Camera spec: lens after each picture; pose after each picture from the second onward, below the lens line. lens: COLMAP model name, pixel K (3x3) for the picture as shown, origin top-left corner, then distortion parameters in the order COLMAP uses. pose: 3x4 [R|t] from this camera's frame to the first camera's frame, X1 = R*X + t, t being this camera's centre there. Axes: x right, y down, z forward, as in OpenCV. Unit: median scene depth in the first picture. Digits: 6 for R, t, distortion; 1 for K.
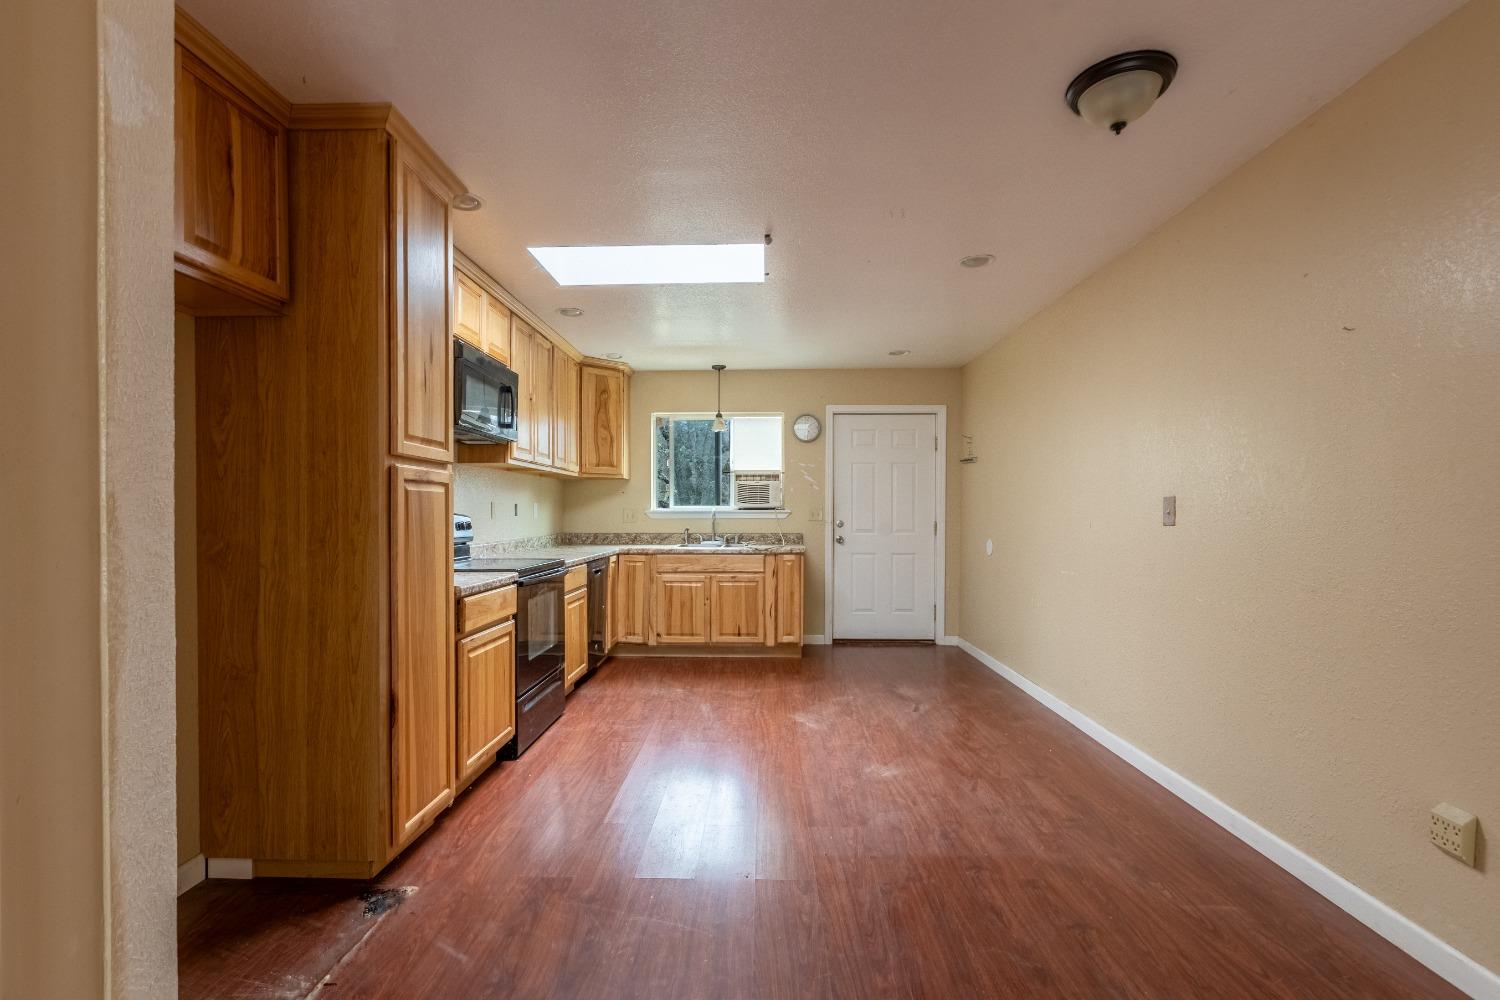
lens RADIAL K [[668.6, 0, 749.3], [0, 668.6, 518.3], [0, 0, 1]] dist [-0.002760, -0.000109]
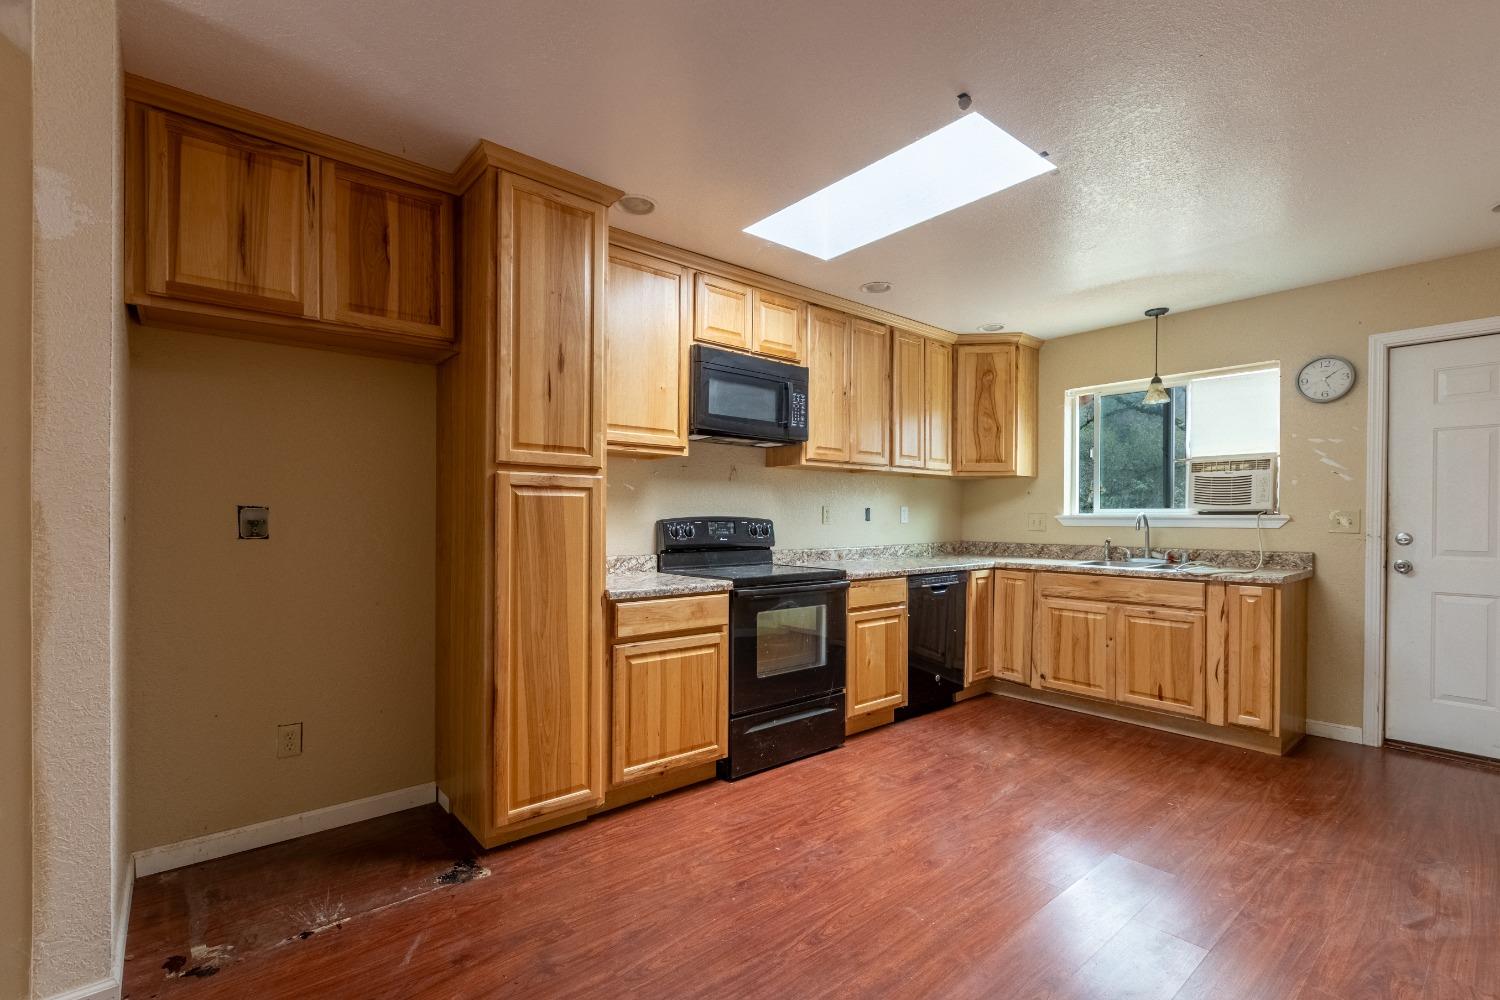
lens RADIAL K [[668.6, 0, 749.3], [0, 668.6, 518.3], [0, 0, 1]] dist [-0.002760, -0.000109]
pose [[0.663350, 0.003951, -0.748299, 0.215445], [-0.009572, 0.999949, -0.003205, -0.002381], [0.748248, 0.009289, 0.663354, 0.233416]]
